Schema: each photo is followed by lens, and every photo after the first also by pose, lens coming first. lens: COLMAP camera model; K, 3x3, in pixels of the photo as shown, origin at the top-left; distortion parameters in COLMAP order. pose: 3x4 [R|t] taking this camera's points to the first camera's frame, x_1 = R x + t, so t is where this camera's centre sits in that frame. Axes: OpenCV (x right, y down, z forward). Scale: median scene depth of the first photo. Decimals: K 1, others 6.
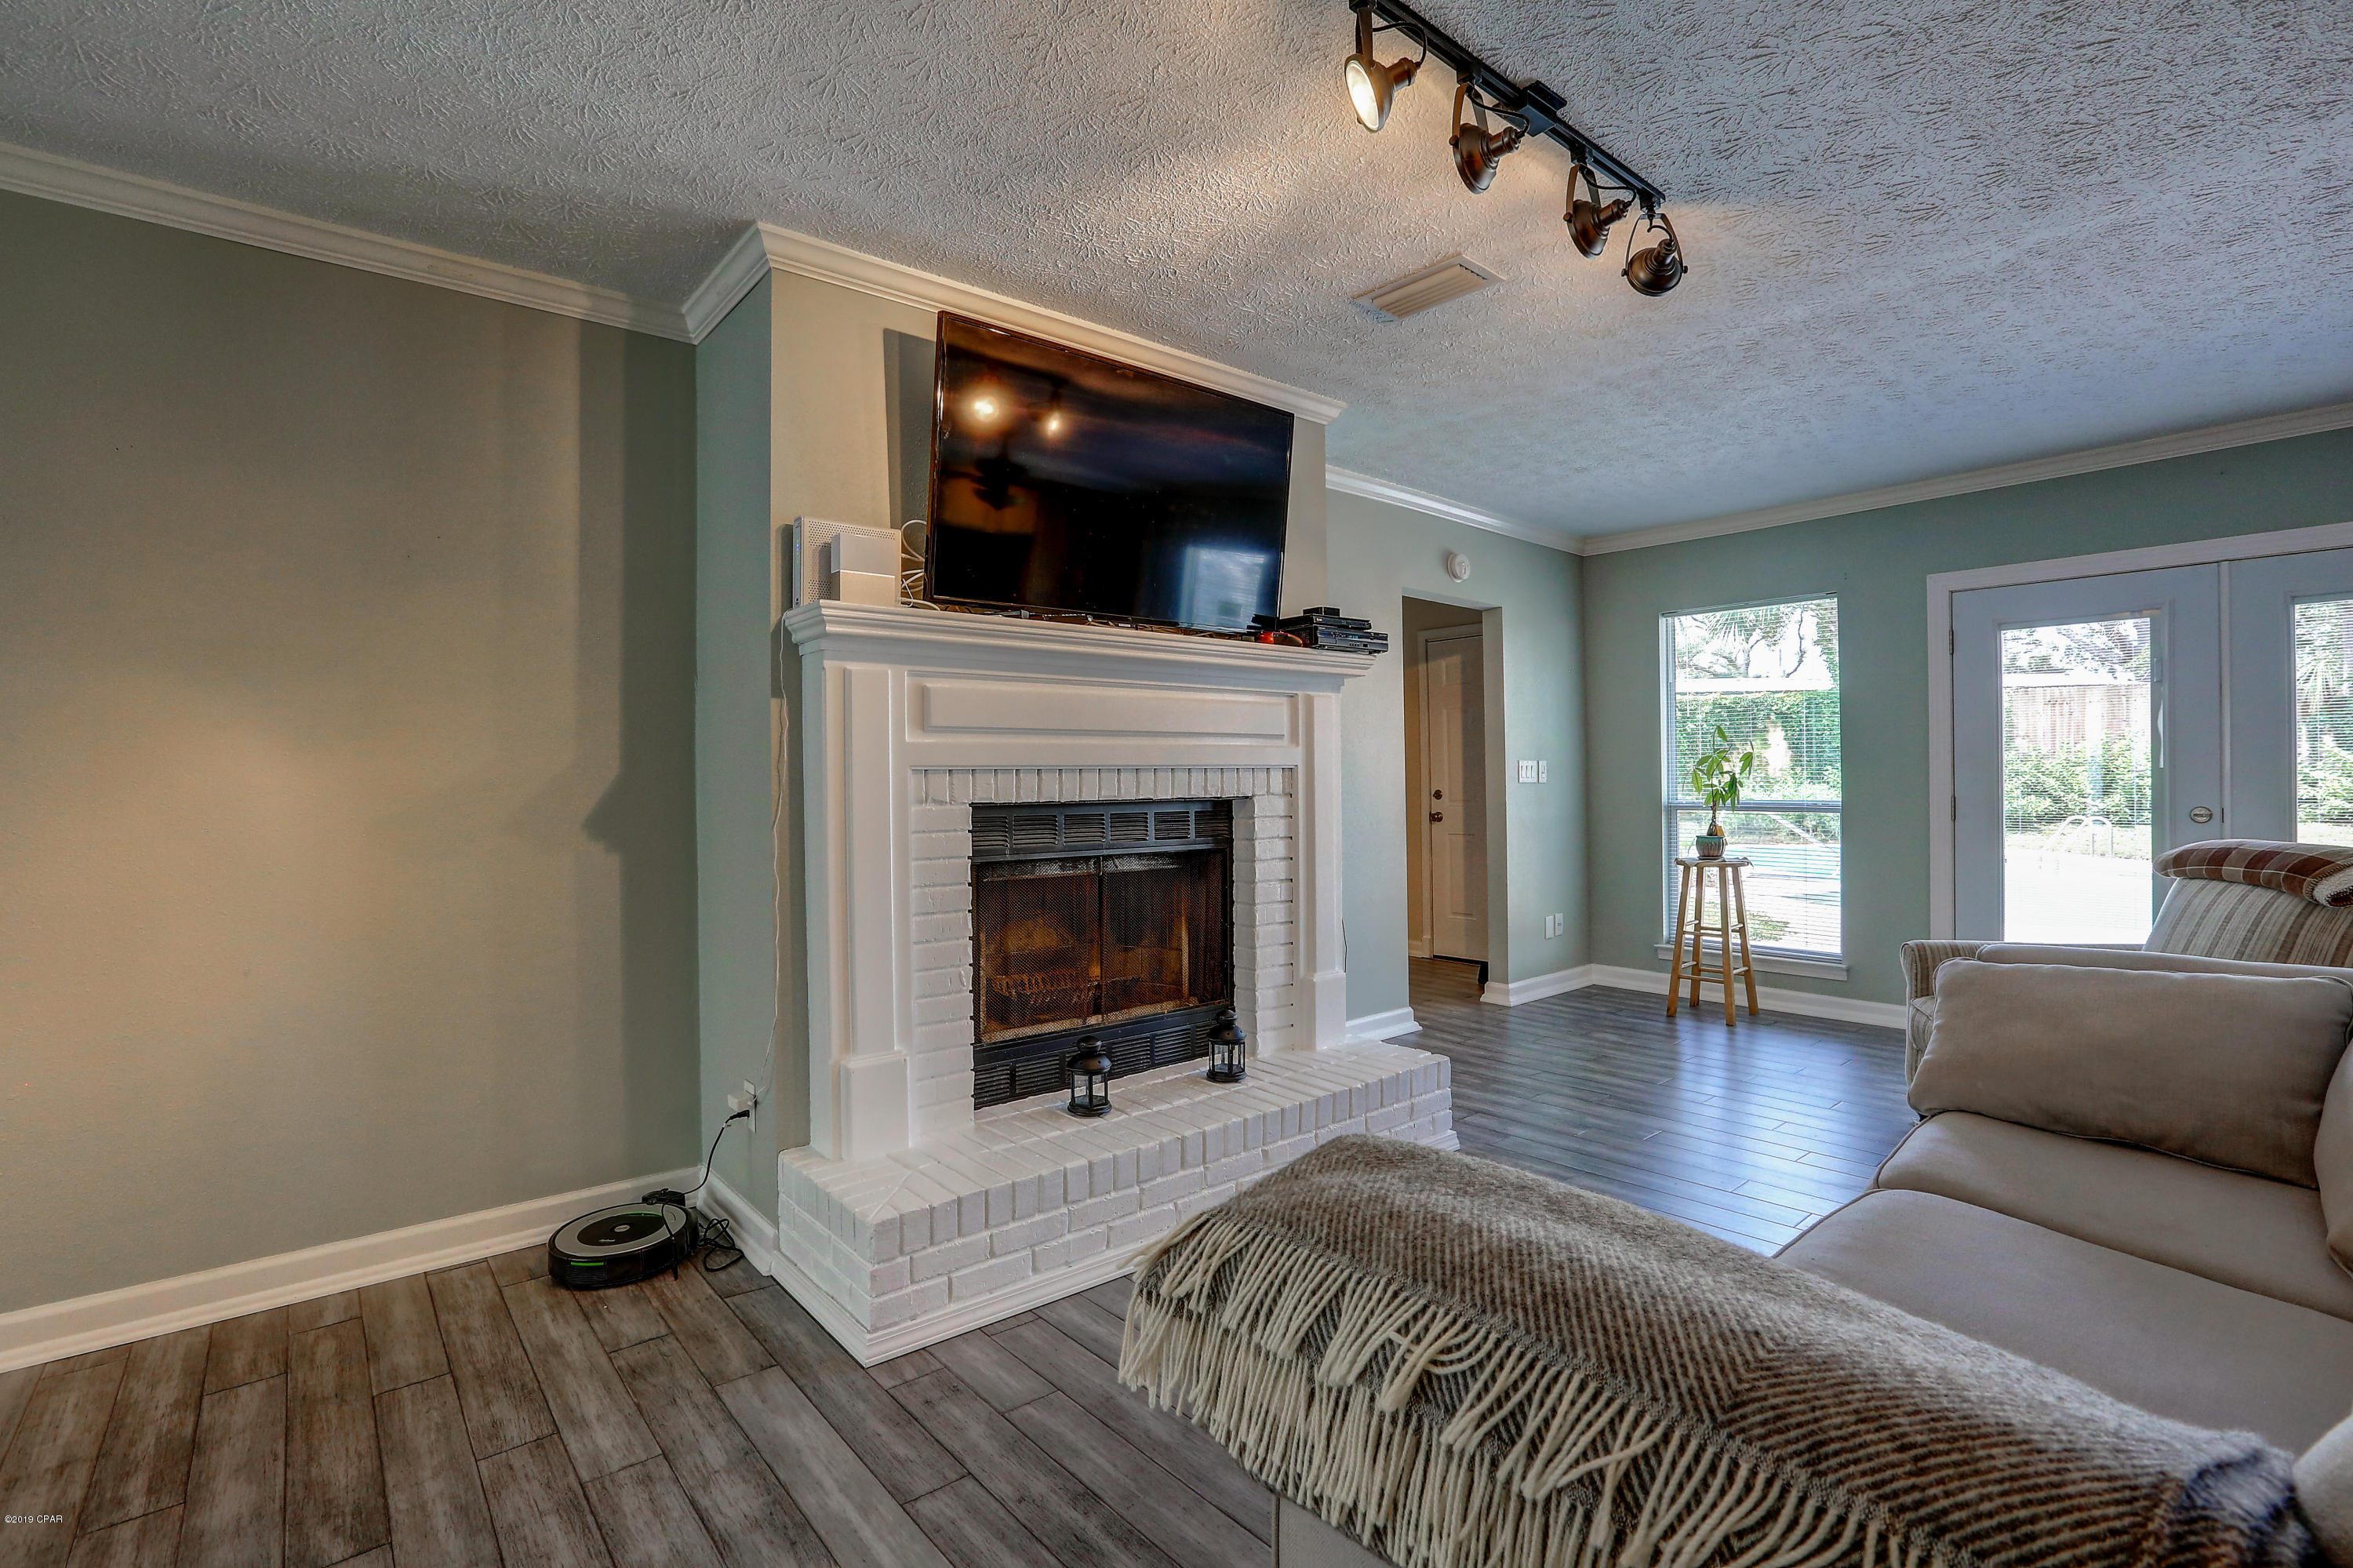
lens RADIAL K [[1072.8, 0, 1172.2], [0, 1072.8, 779.9], [0, 0, 1]] dist [-0.058367, 0.023781]
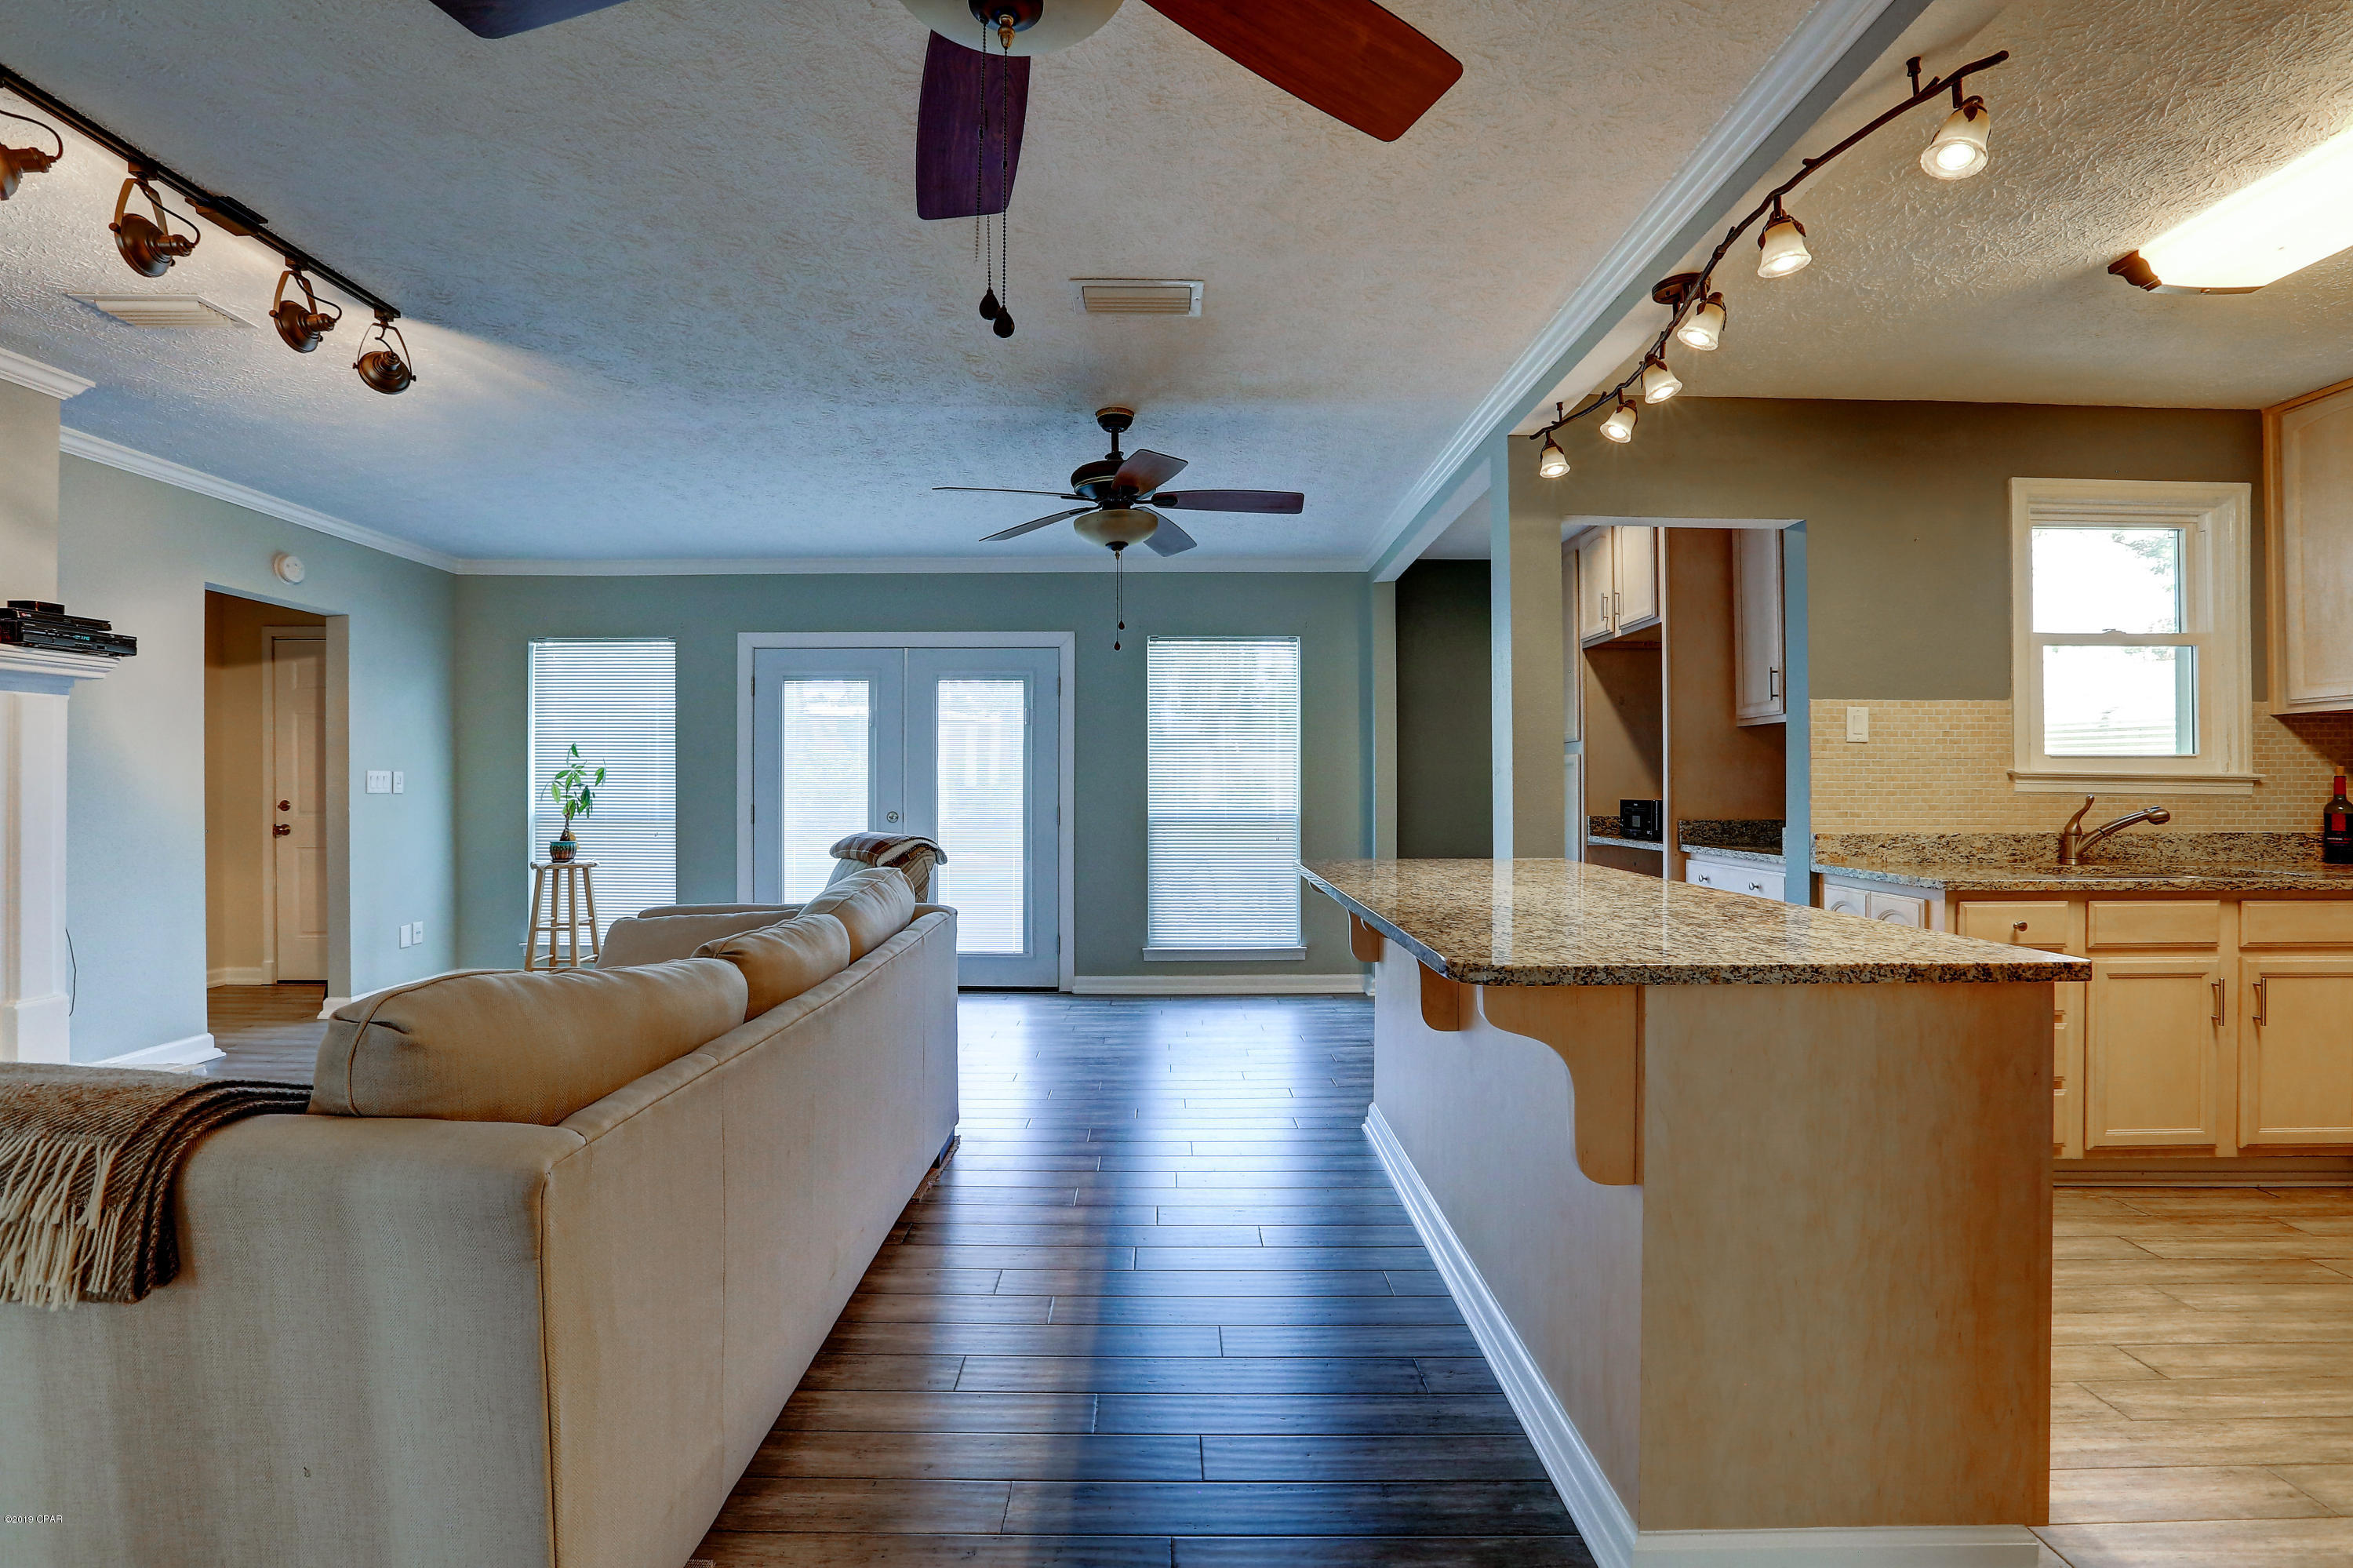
lens RADIAL K [[1067.2, 0, 1167.3], [0, 1067.2, 779.7], [0, 0, 1]] dist [-0.041917, 0.011603]
pose [[0.634547, 0.015280, 0.772733, 0.086733], [-0.005877, 0.999871, -0.014946, 0.000730], [-0.772862, 0.004942, 0.634555, -0.376206]]
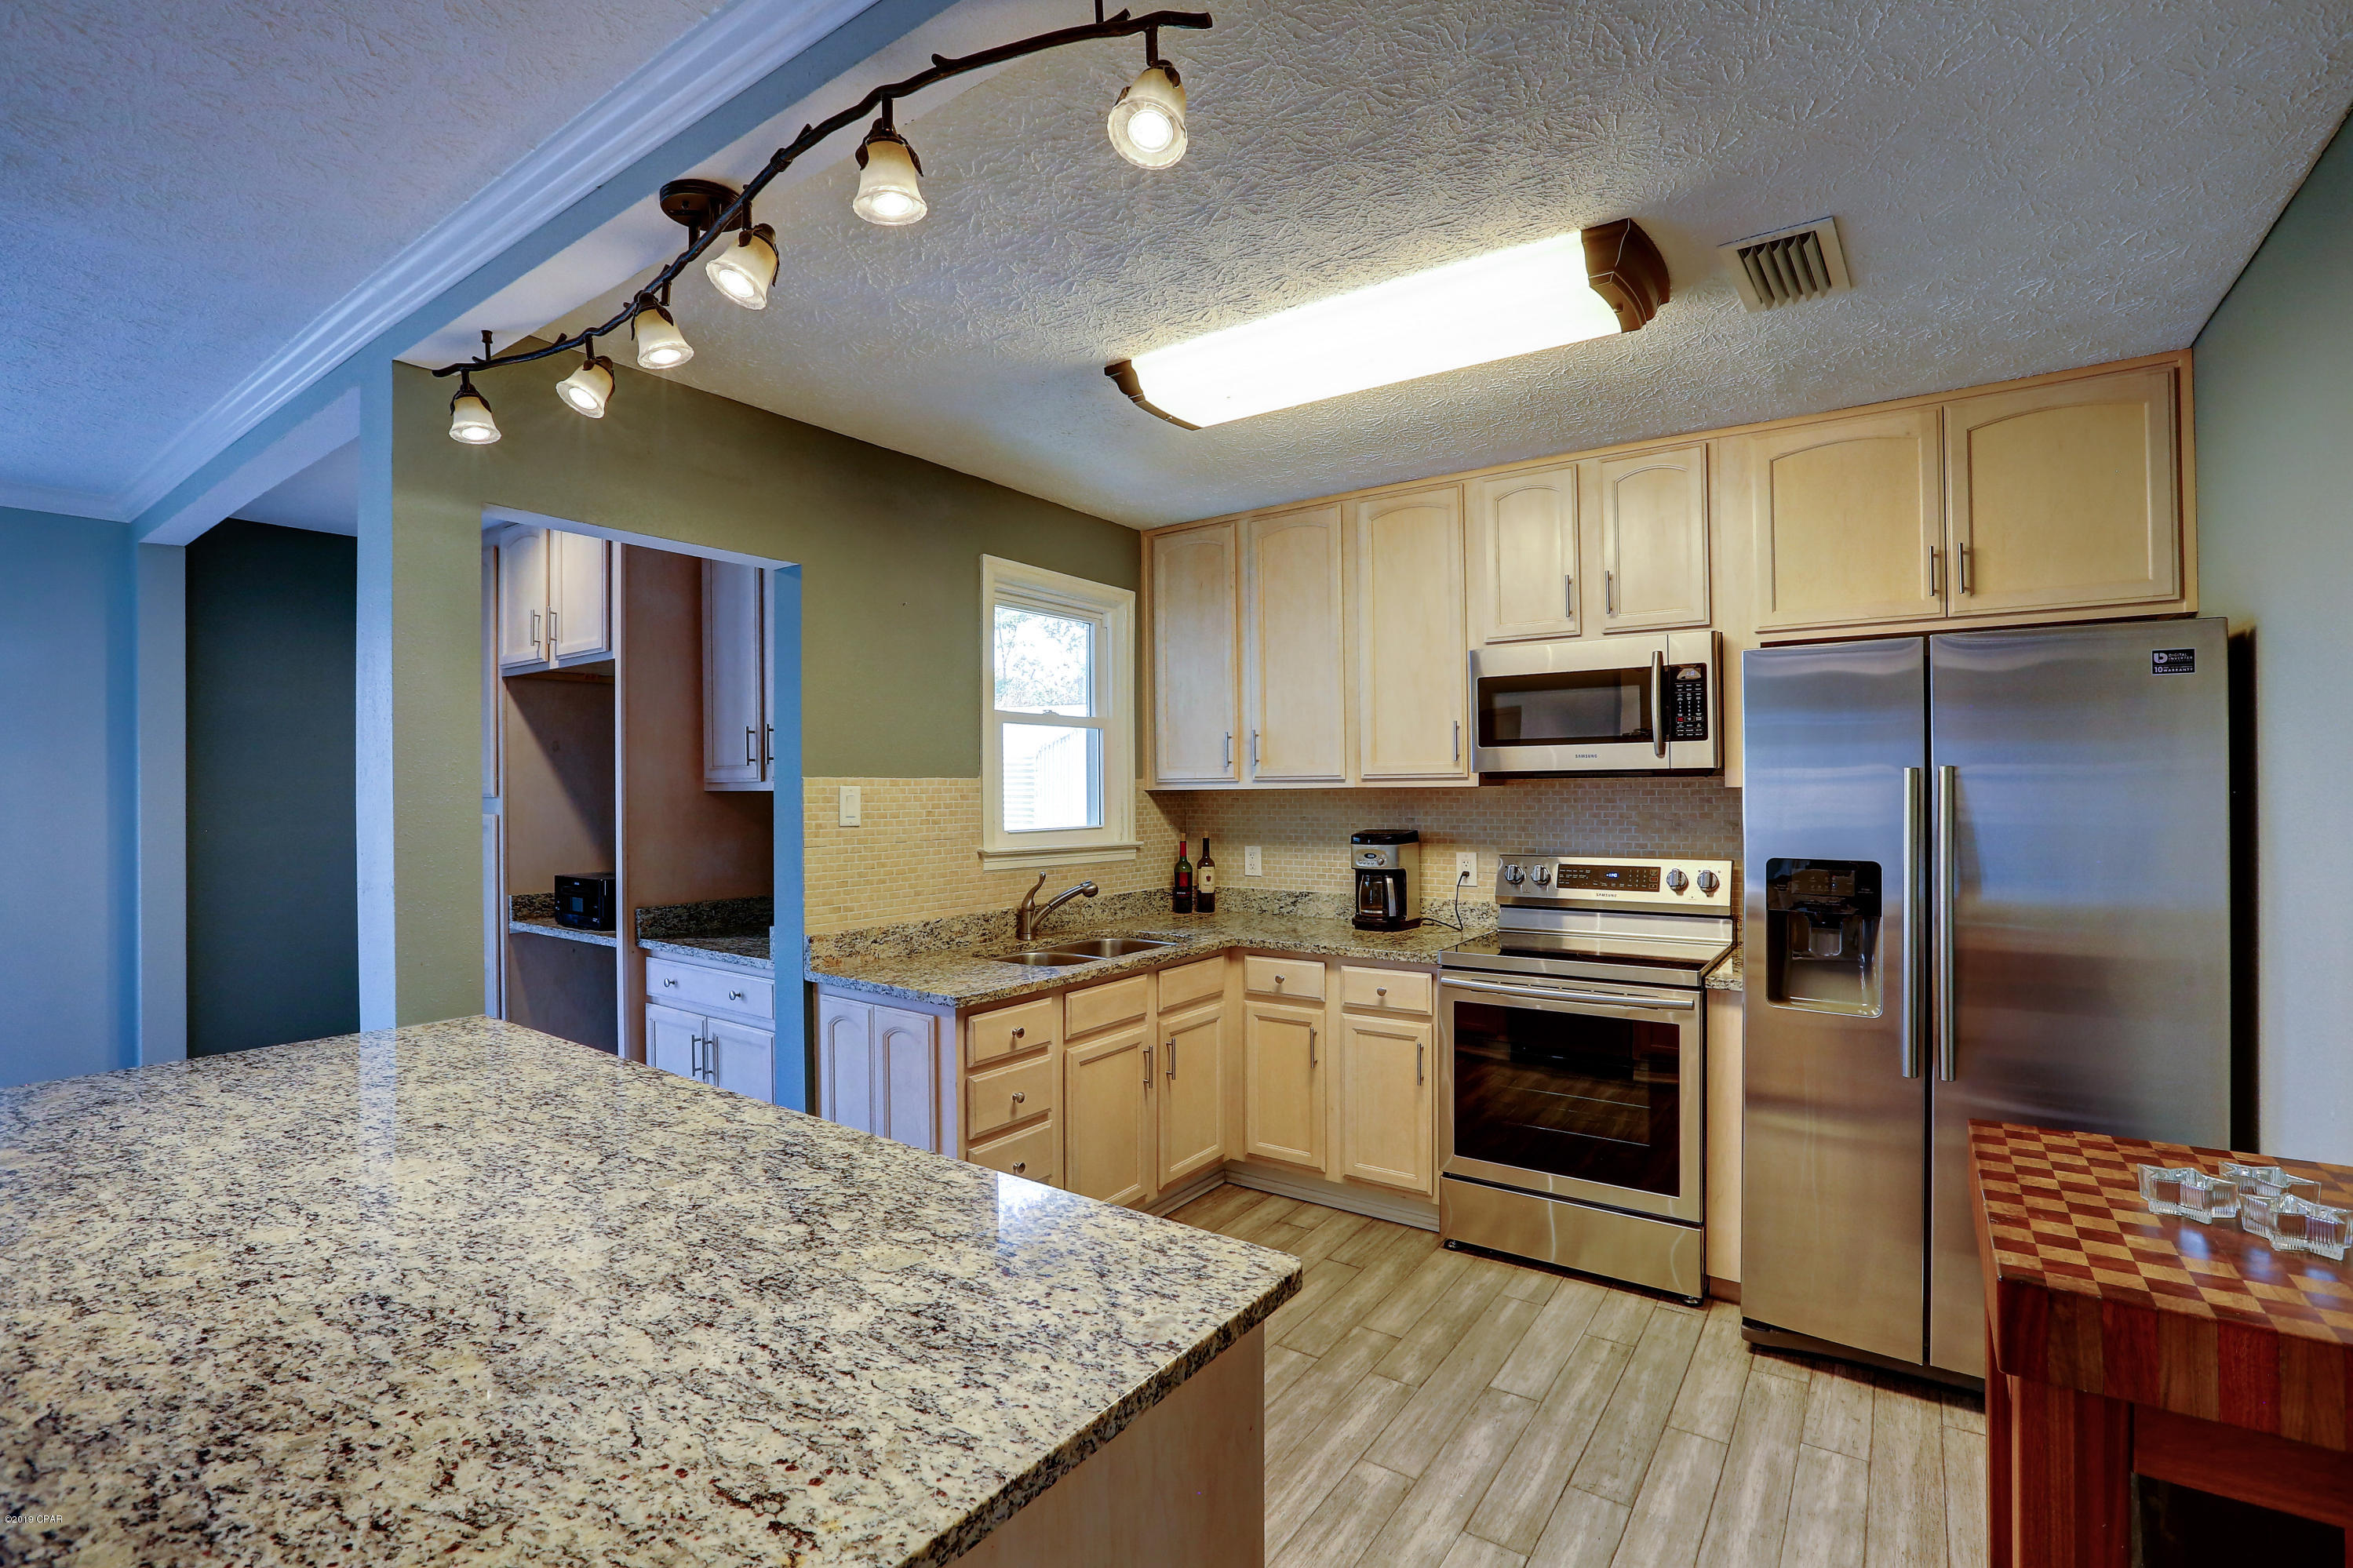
lens RADIAL K [[1072.7, 0, 1172.2], [0, 1072.7, 779.9], [0, 0, 1]] dist [-0.058367, 0.023781]
pose [[-0.261072, 0.017095, 0.965168, 0.399387], [0.010280, 0.999836, -0.014928, -0.094061], [-0.965265, 0.006025, -0.261205, -0.254617]]
